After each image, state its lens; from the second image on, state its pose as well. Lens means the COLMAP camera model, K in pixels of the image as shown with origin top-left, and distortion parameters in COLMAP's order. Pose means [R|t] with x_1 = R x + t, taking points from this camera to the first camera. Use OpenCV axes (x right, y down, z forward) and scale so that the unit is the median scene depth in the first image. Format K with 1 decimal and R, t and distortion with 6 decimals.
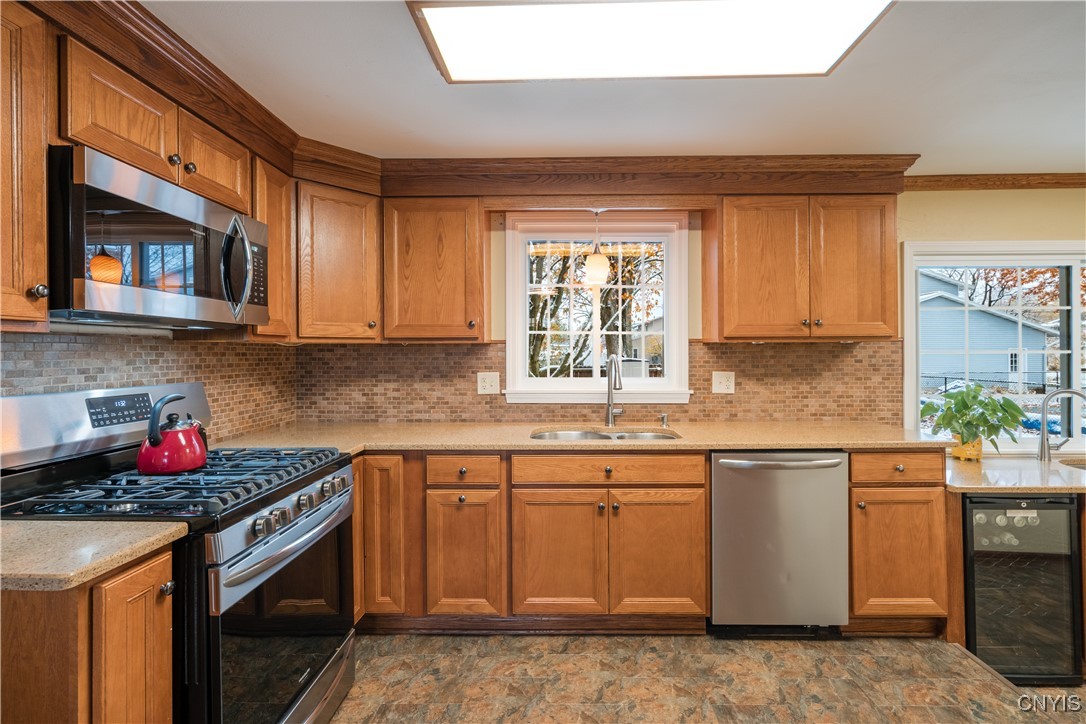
lens RADIAL K [[500.5, 0, 557.8], [0, 500.5, 351.0], [0, 0, 1]] dist [-0.006631, 0.001110]
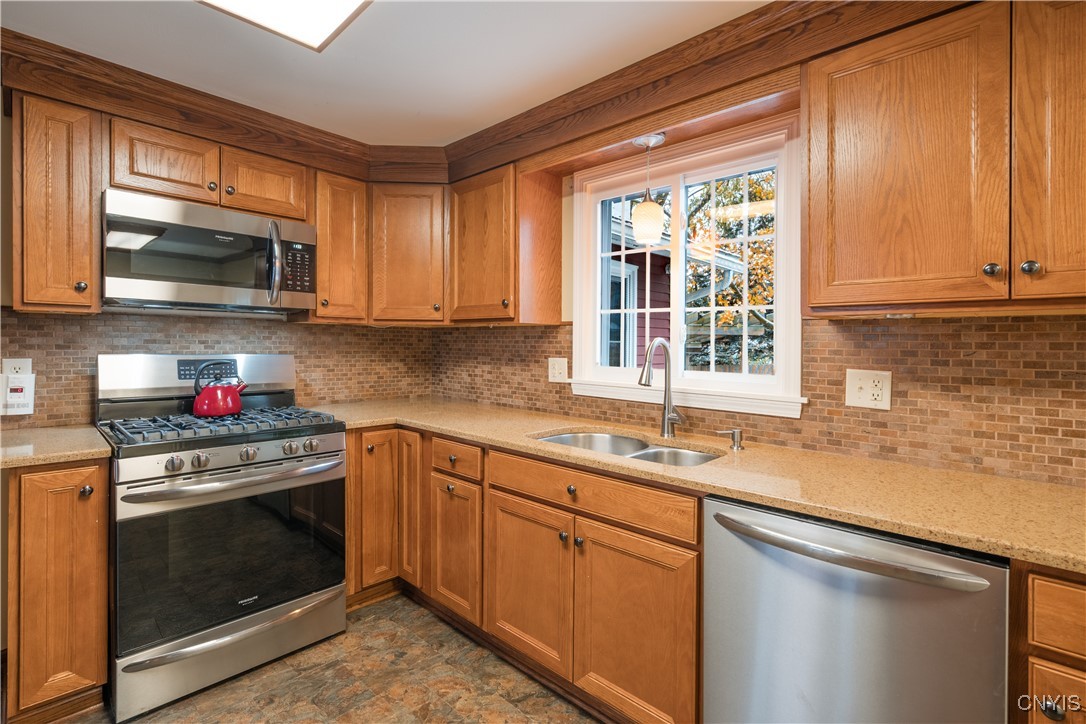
lens RADIAL K [[500.5, 0, 539.8], [0, 500.5, 345.5], [0, 0, 1]] dist [-0.006631, 0.001110]
pose [[0.736768, 0.015677, -0.675964, 0.497474], [-0.013919, 0.999871, 0.008019, 0.015779], [0.676002, 0.003501, 0.736891, 0.369645]]
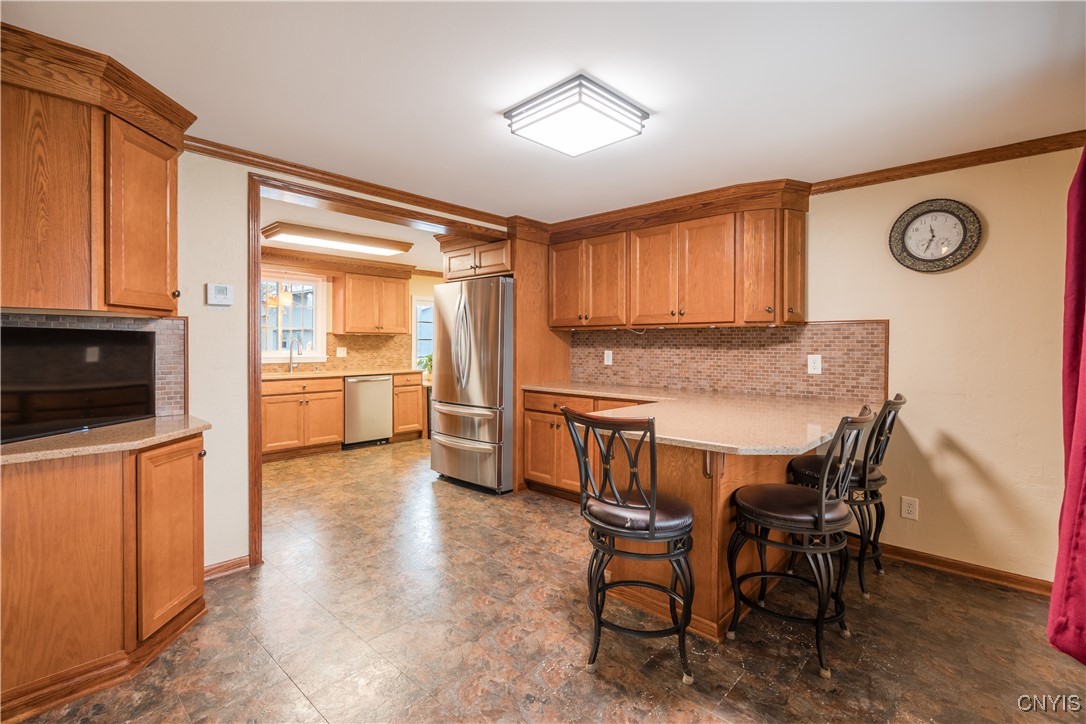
lens RADIAL K [[500.5, 0, 533.8], [0, 500.5, 343.0], [0, 0, 1]] dist [-0.006631, 0.001110]
pose [[0.683830, 0.004954, 0.729624, -0.800032], [-0.007670, 0.999971, 0.000400, 0.016018], [-0.729601, -0.005870, 0.683848, -1.294332]]
